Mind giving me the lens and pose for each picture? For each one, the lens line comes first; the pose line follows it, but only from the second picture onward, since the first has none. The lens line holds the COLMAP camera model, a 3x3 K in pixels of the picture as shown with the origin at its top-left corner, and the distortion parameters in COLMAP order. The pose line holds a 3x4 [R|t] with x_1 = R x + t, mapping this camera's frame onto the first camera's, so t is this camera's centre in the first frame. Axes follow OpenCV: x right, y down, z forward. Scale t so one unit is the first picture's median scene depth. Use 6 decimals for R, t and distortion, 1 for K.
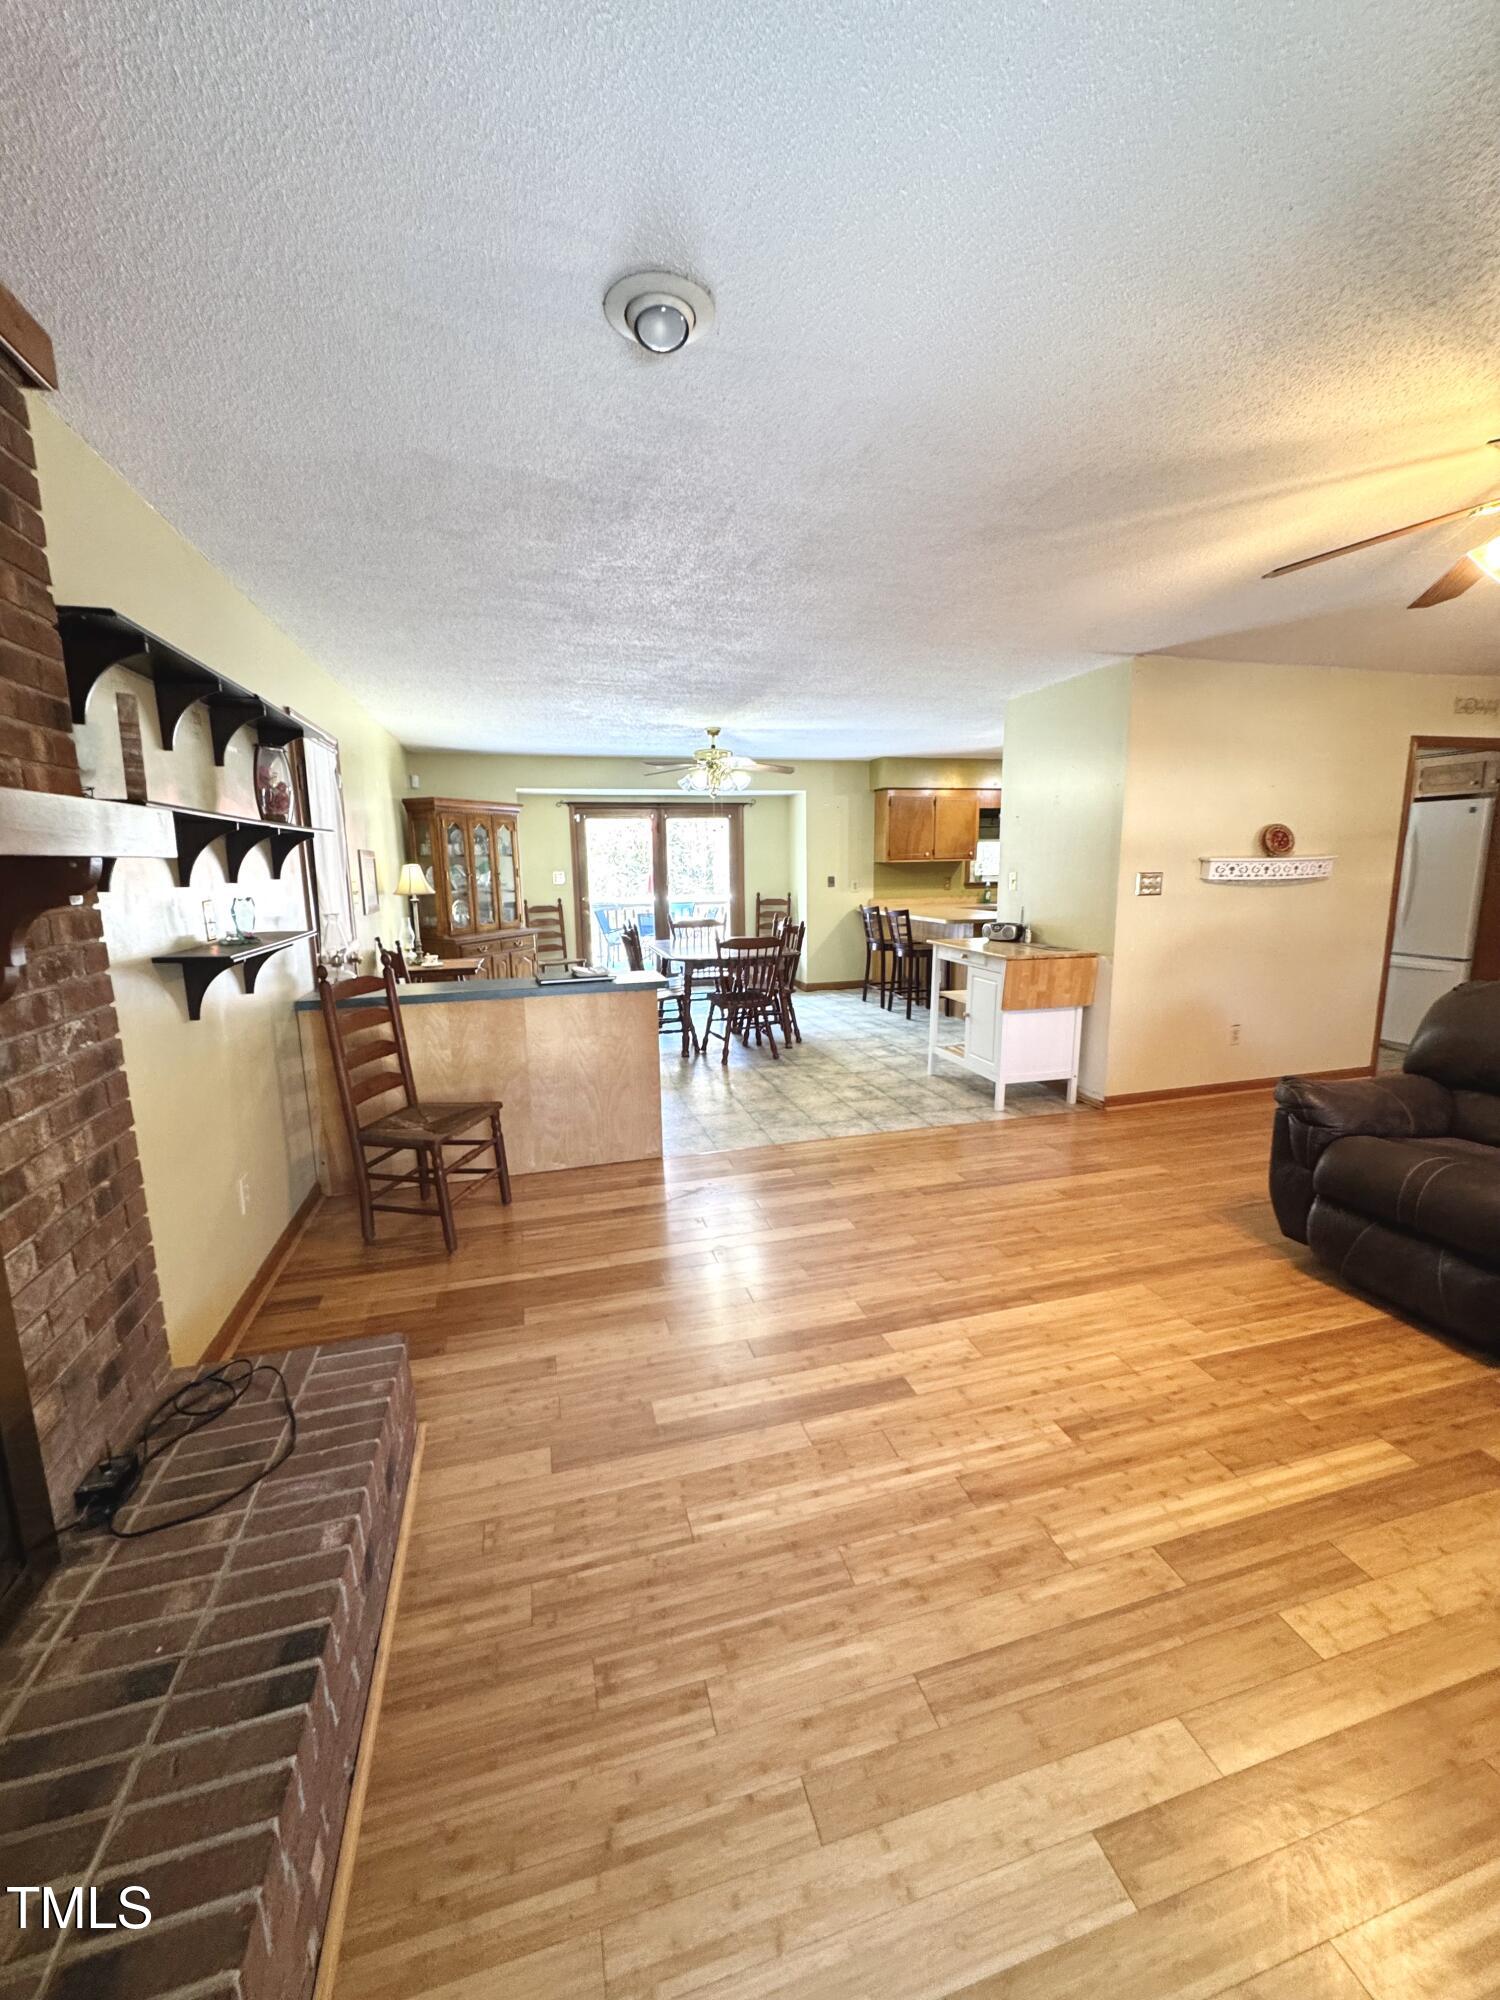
lens RADIAL K [[800.7, 0, 753.8], [0, 800.7, 991.9], [0, 0, 1]] dist [-0.001566, -0.000137]
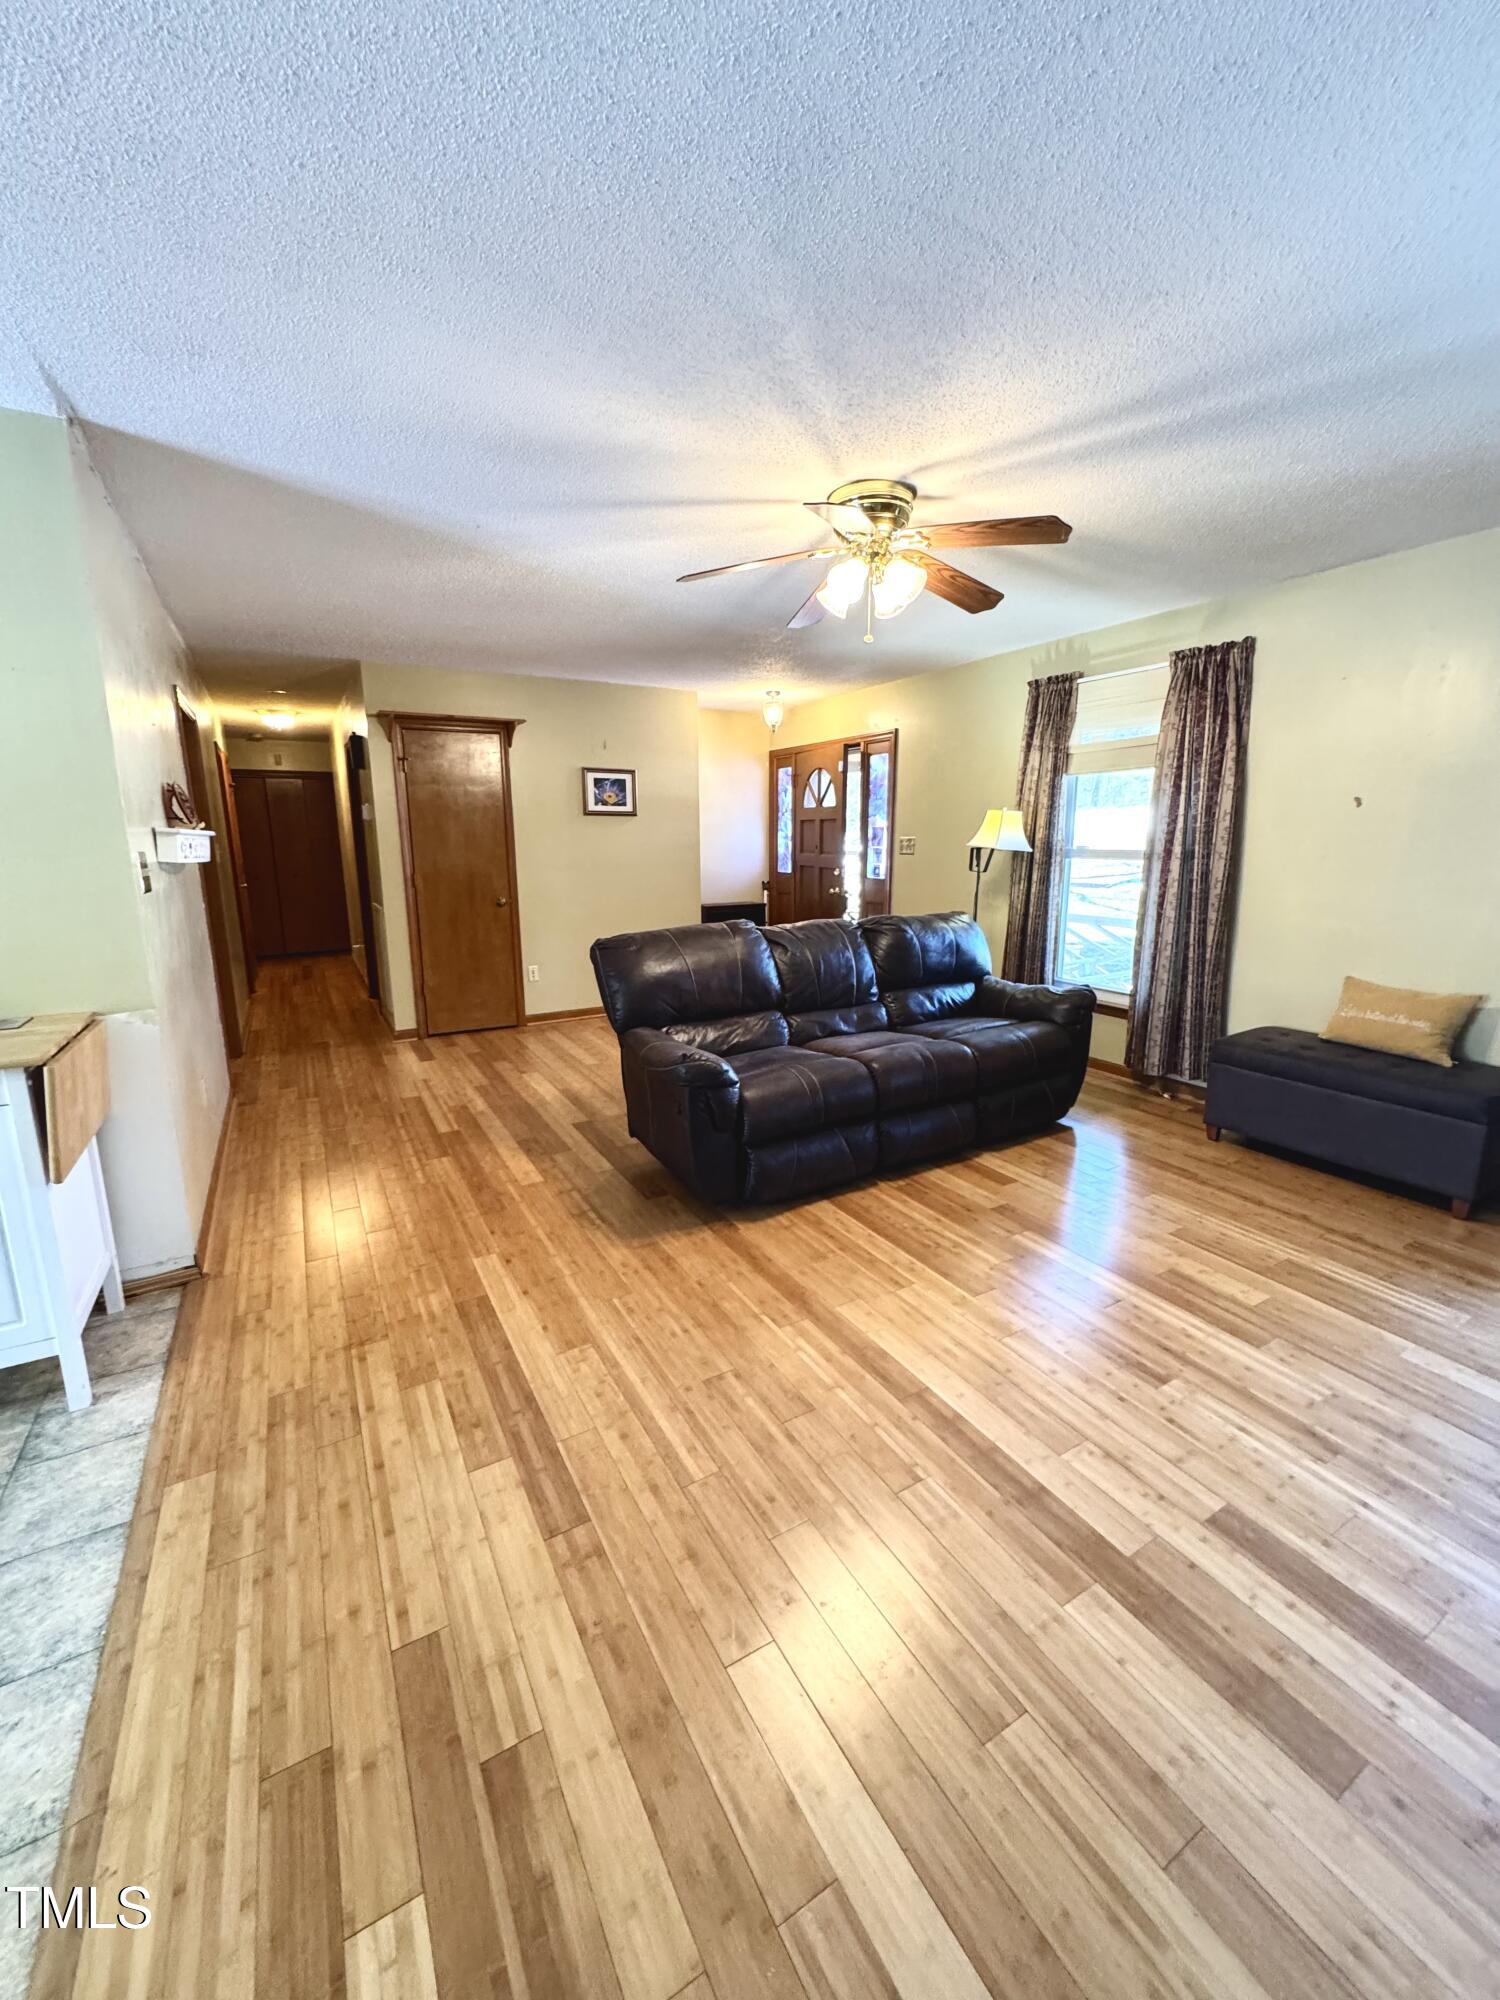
lens RADIAL K [[796.0, 0, 750.0], [0, 796.0, 1000.0], [0, 0, 1]] dist [-0.004500, -0.000417]
pose [[-0.246030, -0.178807, 0.952626, -0.116170], [0.169742, 0.959700, 0.223973, -0.074928], [-0.954283, 0.216805, -0.205764, 0.539577]]
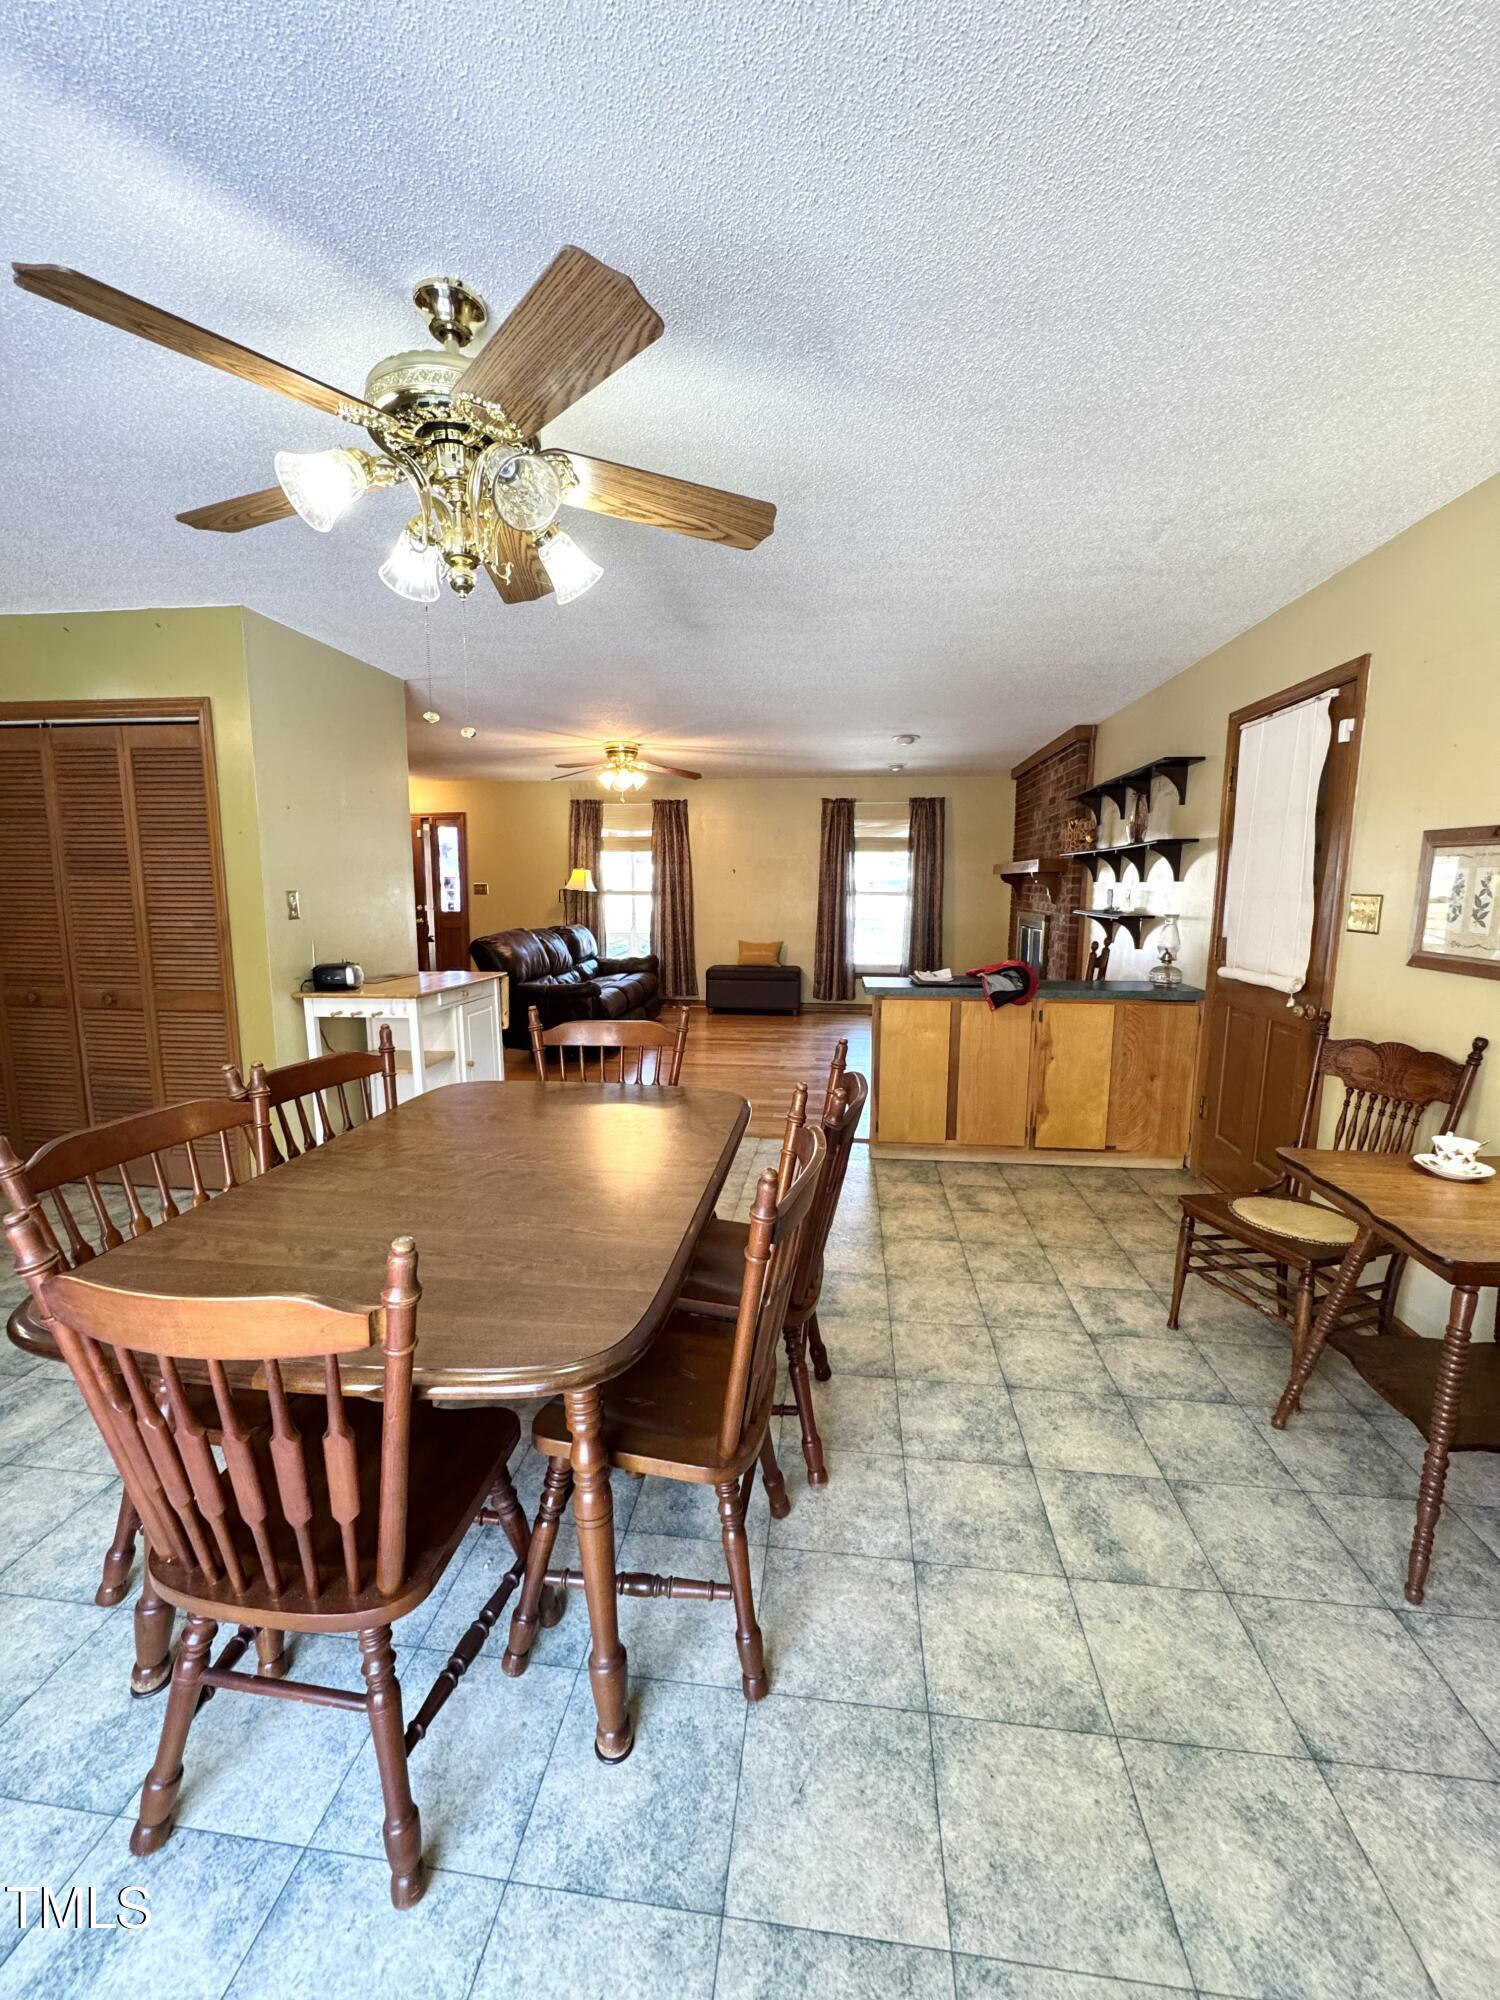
lens RADIAL K [[796.0, 0, 750.0], [0, 796.0, 1000.0], [0, 0, 1]] dist [-0.004500, -0.000417]
pose [[-0.922802, -0.046849, 0.382415, -0.244946], [0.071033, 0.954875, 0.288390, -0.199609], [-0.378669, 0.293291, -0.877833, 1.290208]]
